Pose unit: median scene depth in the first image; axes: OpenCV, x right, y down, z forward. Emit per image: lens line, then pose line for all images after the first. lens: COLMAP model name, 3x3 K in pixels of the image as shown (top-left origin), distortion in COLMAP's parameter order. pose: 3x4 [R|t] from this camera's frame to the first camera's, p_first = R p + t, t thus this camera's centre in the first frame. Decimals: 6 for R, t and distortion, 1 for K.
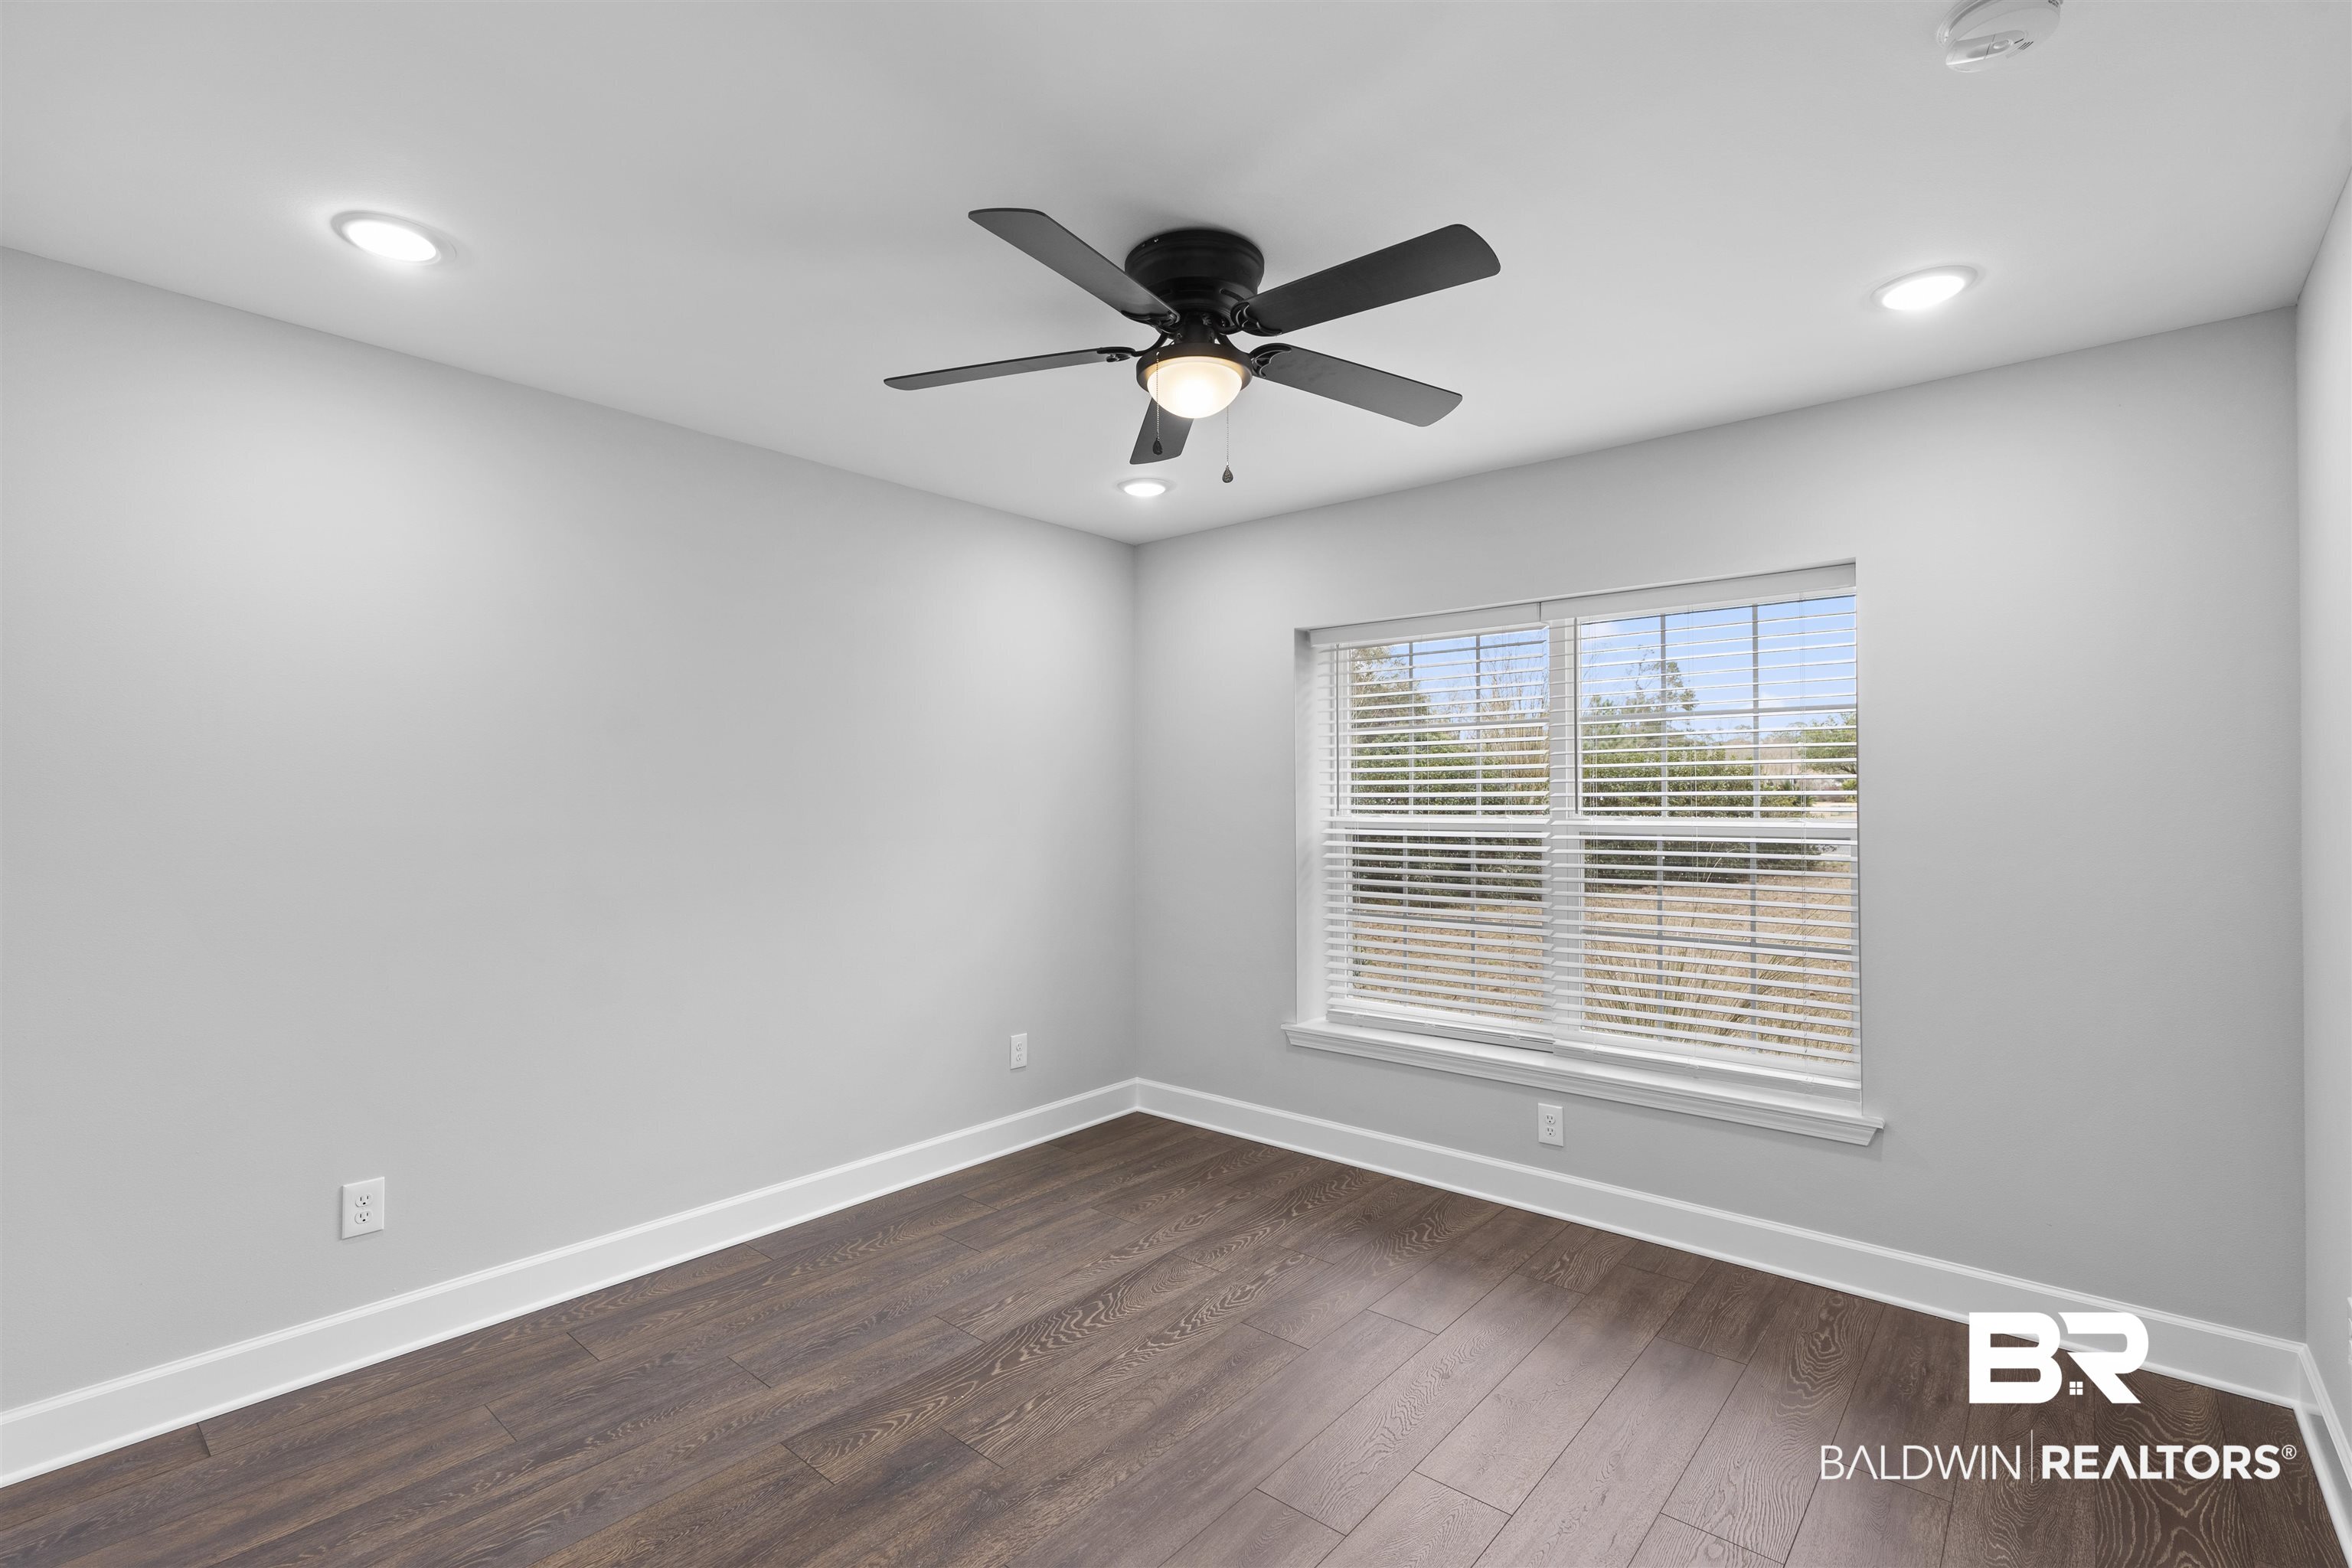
lens RADIAL K [[1065.1, 0, 1168.4], [0, 1065.1, 791.5], [0, 0, 1]] dist [-0.004585, 0.000397]
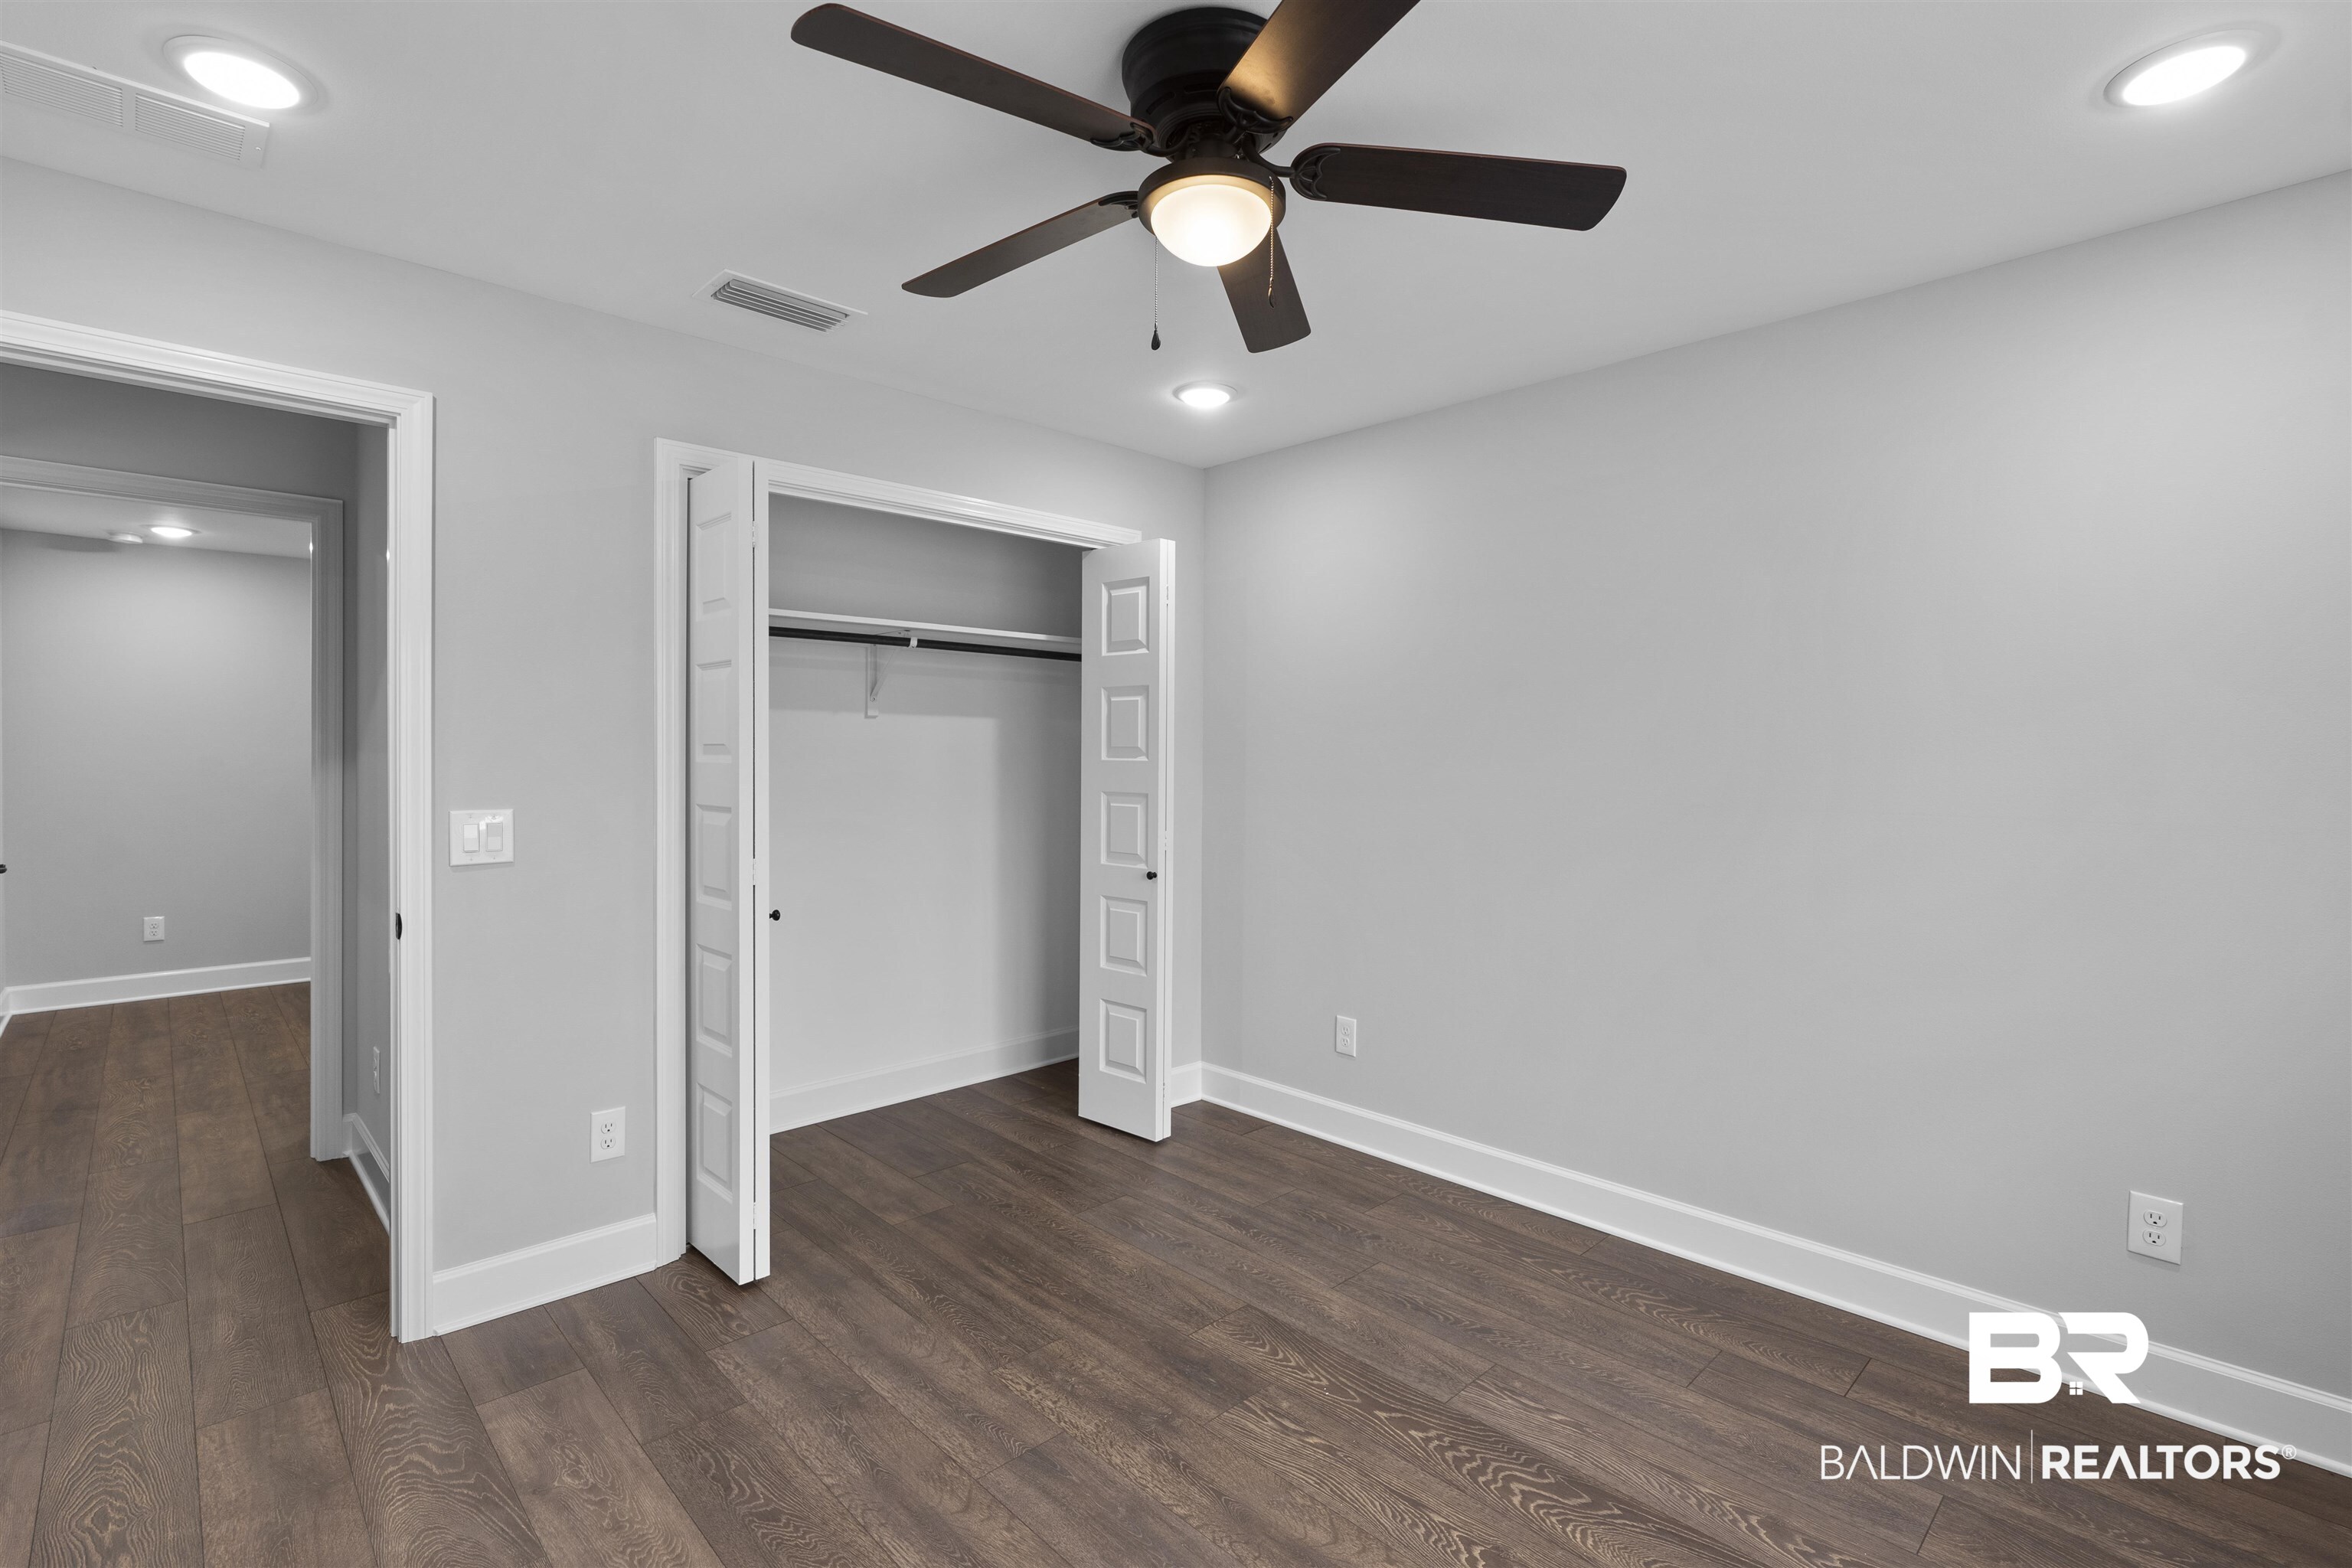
lens RADIAL K [[1065.1, 0, 1167.5], [0, 1065.1, 767.7], [0, 0, 1]] dist [-0.004585, 0.000397]
pose [[-0.094792, 0.012934, -0.995413, 0.686357], [0.002136, 0.999916, 0.012789, 0.009280], [0.995495, -0.000914, -0.094812, 0.883318]]
